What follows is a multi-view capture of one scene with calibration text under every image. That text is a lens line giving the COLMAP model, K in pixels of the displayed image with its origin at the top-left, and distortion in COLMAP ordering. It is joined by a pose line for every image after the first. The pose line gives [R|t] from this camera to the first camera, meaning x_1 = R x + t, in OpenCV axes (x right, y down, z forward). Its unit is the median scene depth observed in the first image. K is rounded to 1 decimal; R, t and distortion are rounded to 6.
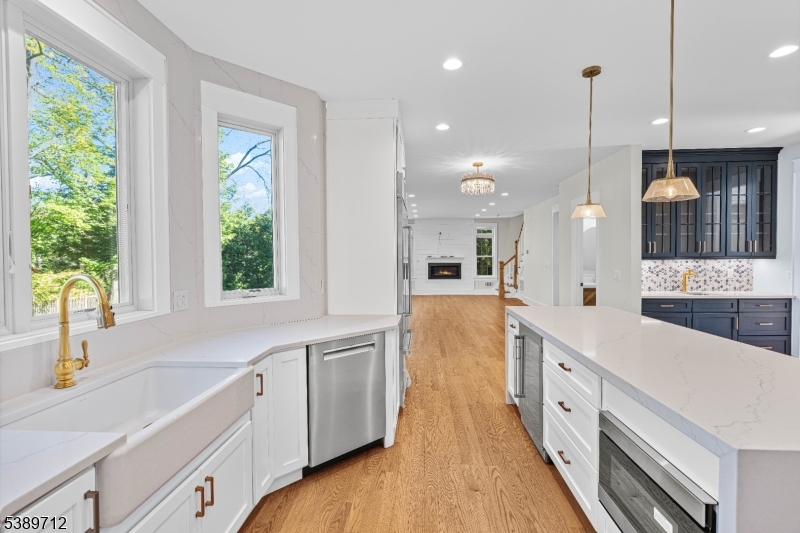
lens RADIAL K [[356.9, 0, 401.9], [0, 356.9, 264.6], [0, 0, 1]] dist [-0.005706, 0.001424]
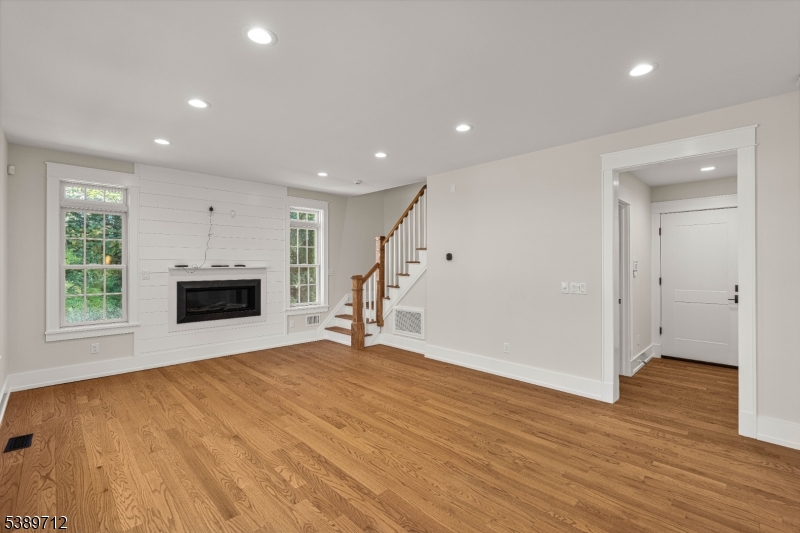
lens RADIAL K [[356.9, 0, 401.9], [0, 356.9, 264.6], [0, 0, 1]] dist [-0.005706, 0.001424]
pose [[0.667701, 0.008600, 0.744380, -0.061168], [0.013987, 0.999612, -0.024094, -0.012497], [-0.744299, 0.026499, 0.667321, 0.675208]]
